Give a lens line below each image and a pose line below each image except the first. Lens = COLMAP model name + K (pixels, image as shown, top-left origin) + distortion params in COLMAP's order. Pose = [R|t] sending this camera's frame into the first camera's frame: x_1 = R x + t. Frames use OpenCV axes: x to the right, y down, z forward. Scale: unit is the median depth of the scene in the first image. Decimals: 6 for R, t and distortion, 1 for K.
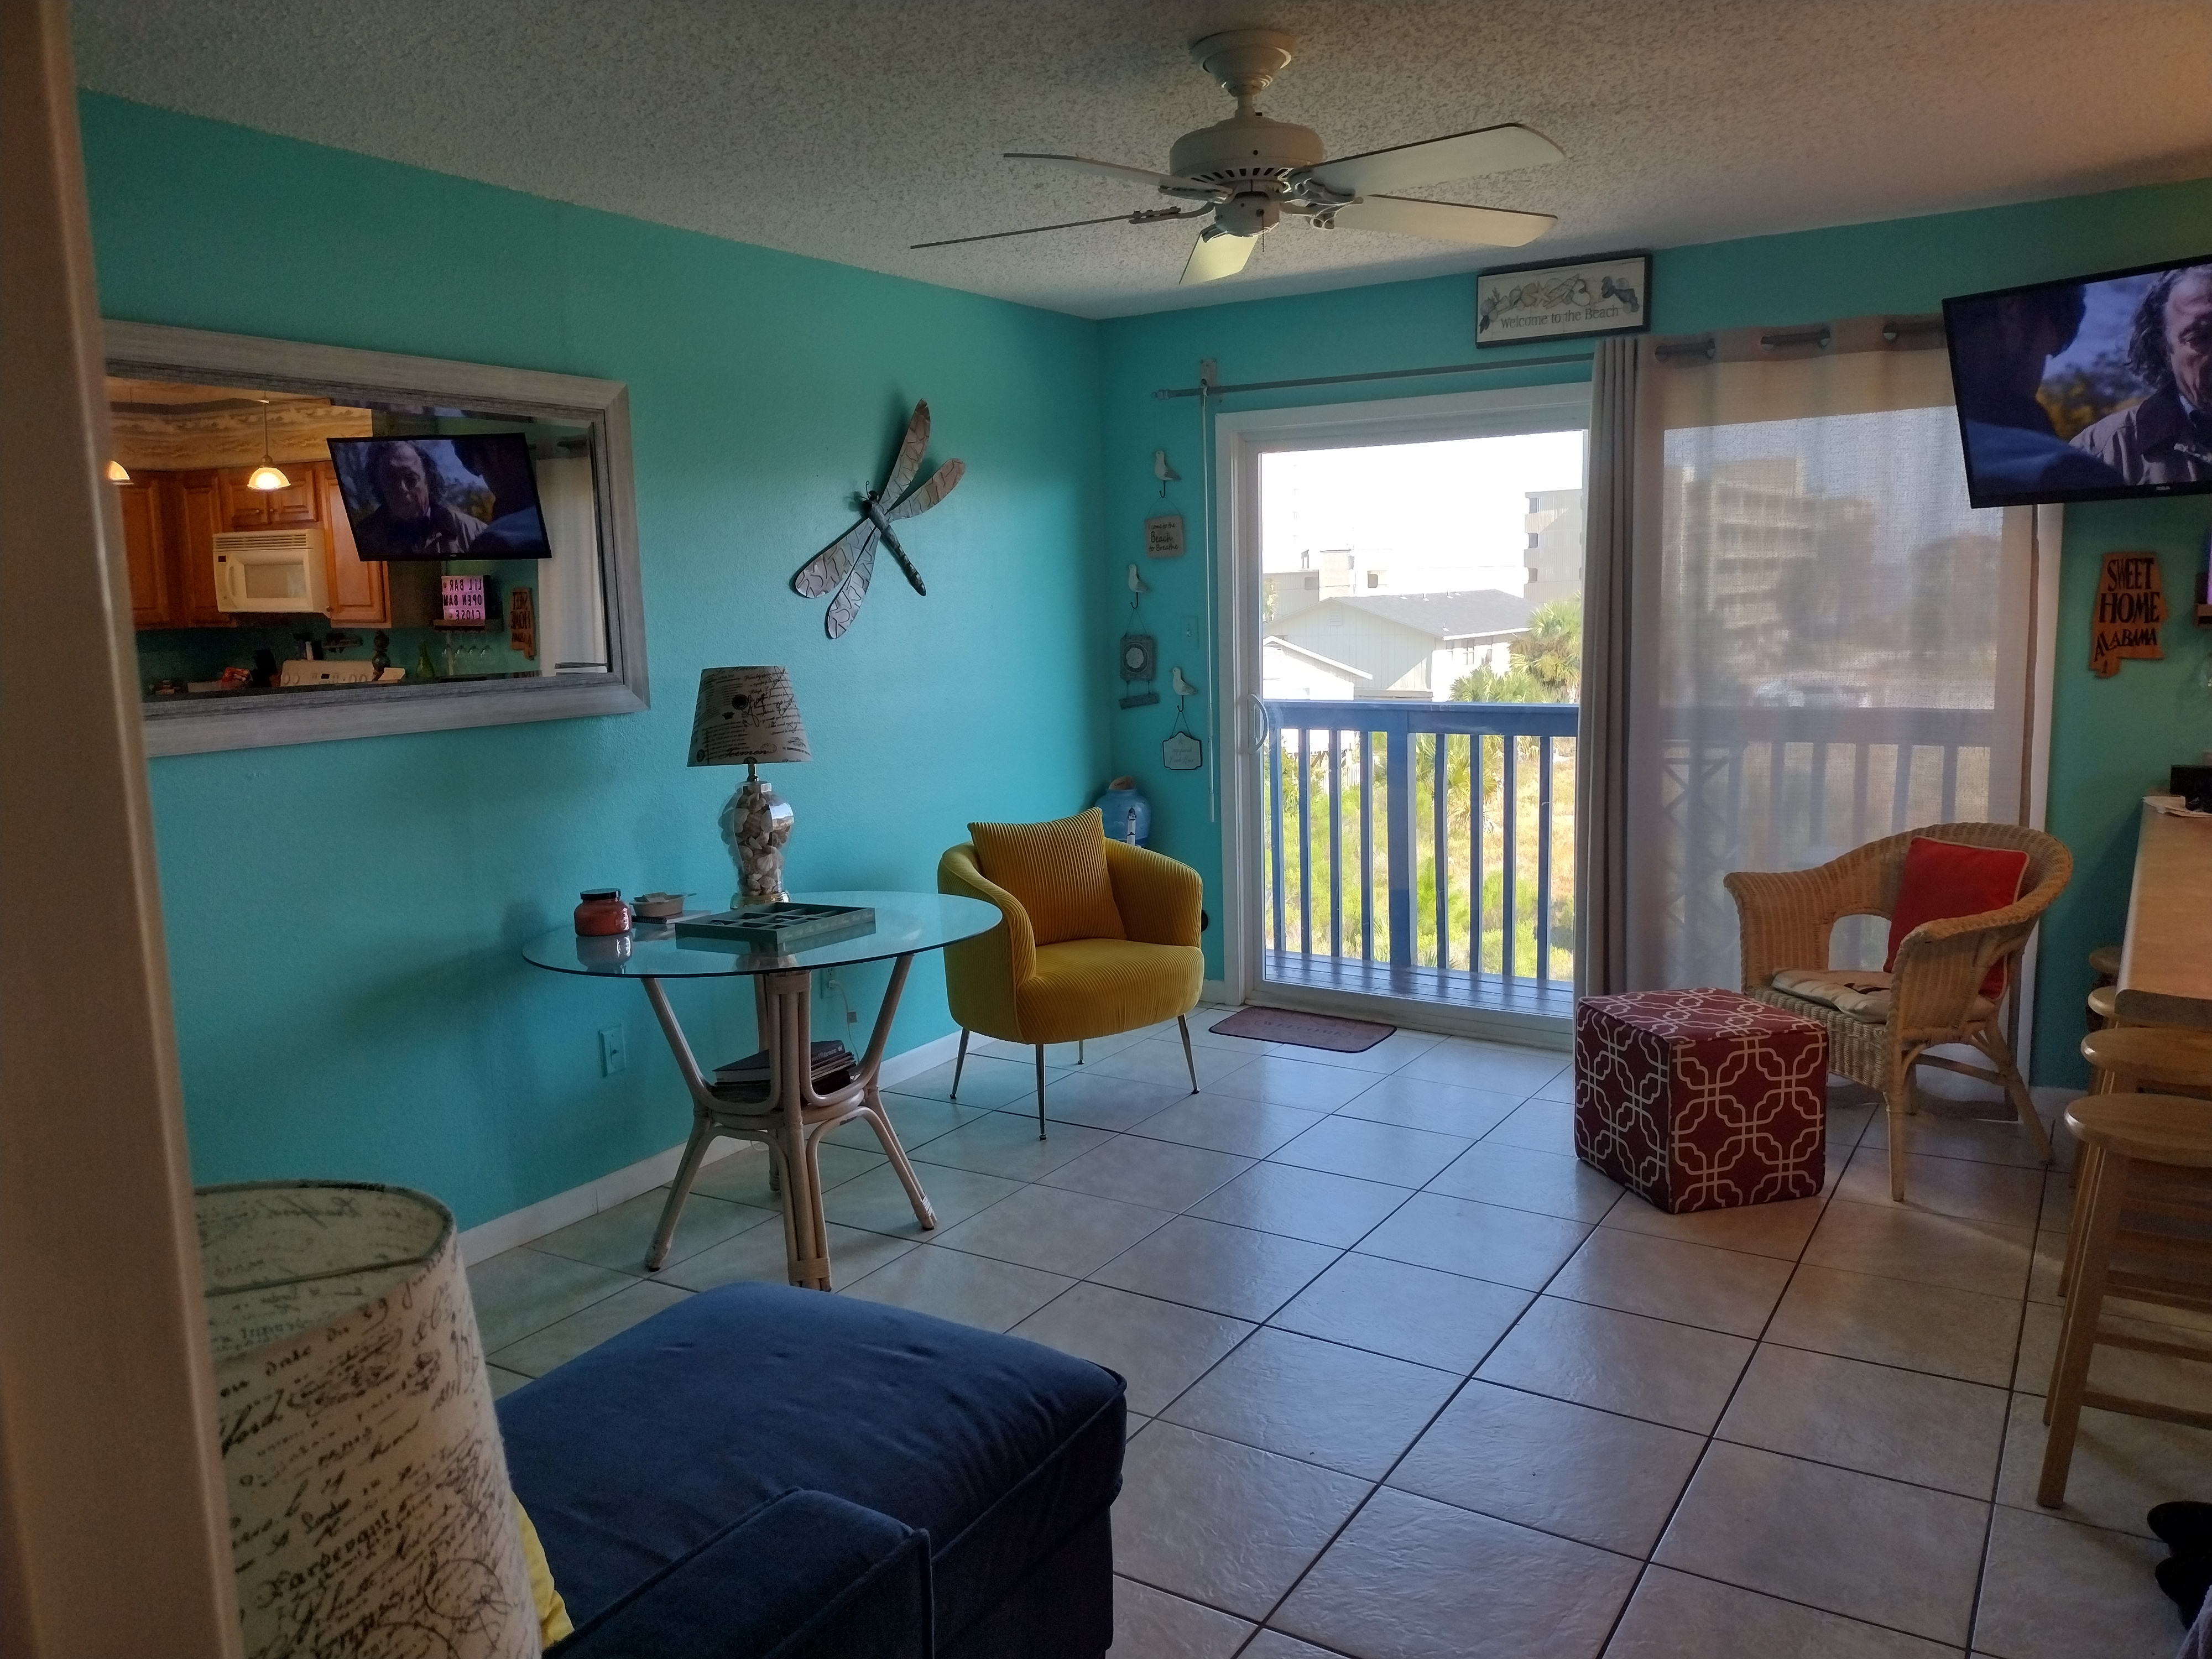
lens RADIAL K [[1655.1, 0, 1106.0], [0, 1655.1, 829.5], [0, 0, 1]] dist [0.062359, -0.147791]
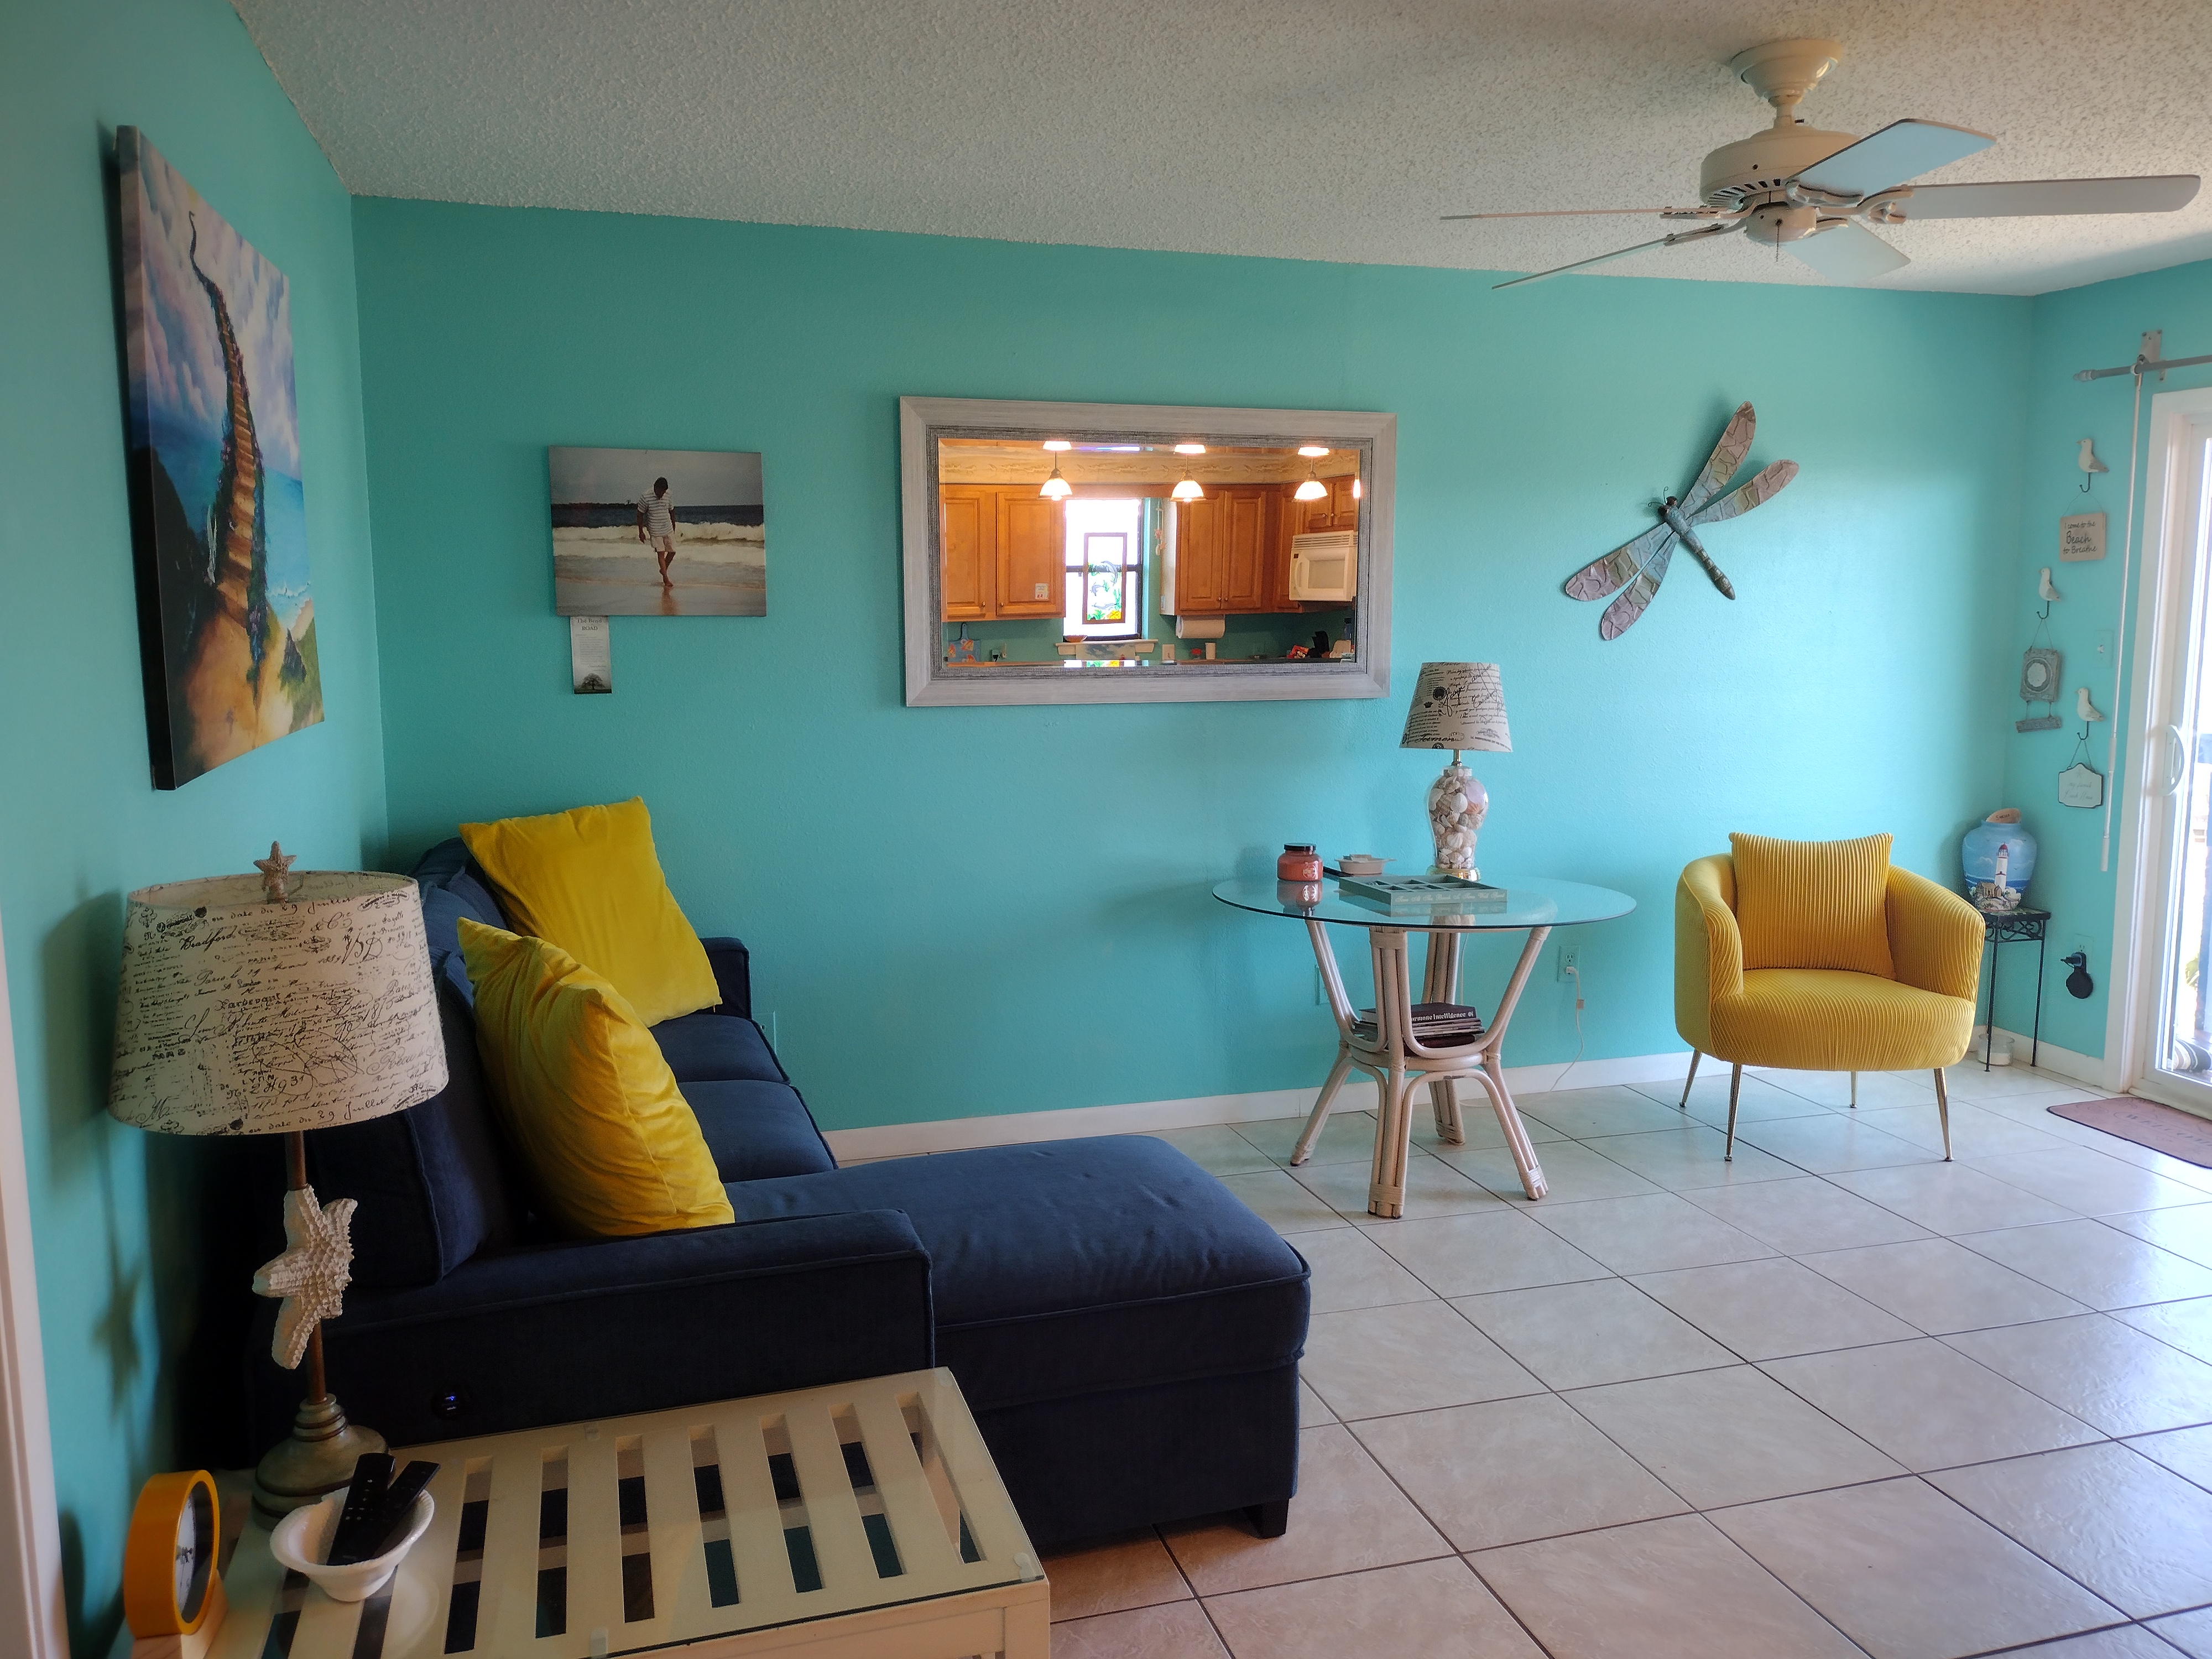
lens RADIAL K [[1711.3, 0, 1106.0], [0, 1711.3, 829.5], [0, 0, 1]] dist [0.108495, -0.171298]
pose [[0.742854, 0.112466, -0.659939, 0.340370], [-0.111922, 0.992777, 0.043204, -0.009261], [0.660031, 0.041767, 0.750076, -0.013045]]
